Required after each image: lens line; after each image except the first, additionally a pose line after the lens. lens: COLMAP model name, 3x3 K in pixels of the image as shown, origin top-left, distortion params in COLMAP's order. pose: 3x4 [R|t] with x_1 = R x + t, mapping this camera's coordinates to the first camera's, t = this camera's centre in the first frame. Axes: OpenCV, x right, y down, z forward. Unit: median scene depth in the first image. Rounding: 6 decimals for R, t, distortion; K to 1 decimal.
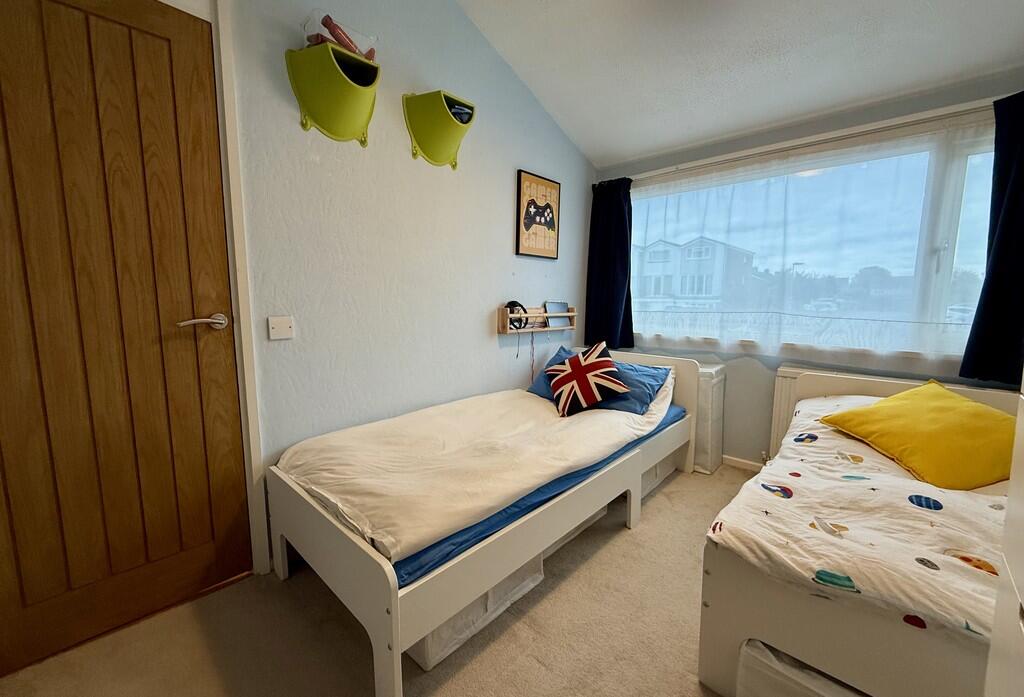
lens RADIAL K [[411.0, 0, 512.0], [0, 411.0, 348.5], [0, 0, 1]] dist [0.000884, 0.000127]
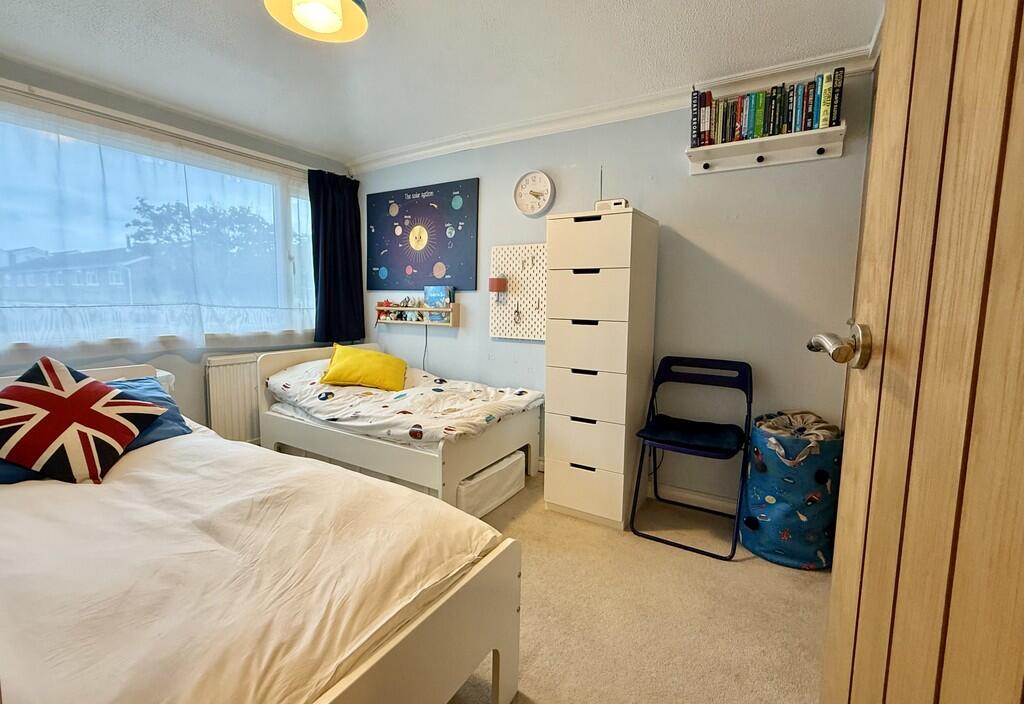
lens RADIAL K [[446.4, 0, 512.0], [0, 446.4, 352.0], [0, 0, 1]] dist [0.001428, 0.000261]
pose [[-0.209565, -0.116251, 0.970860, -0.742791], [0.111096, 0.983647, 0.141762, -0.054733], [-0.971463, 0.137567, -0.193223, 0.636176]]
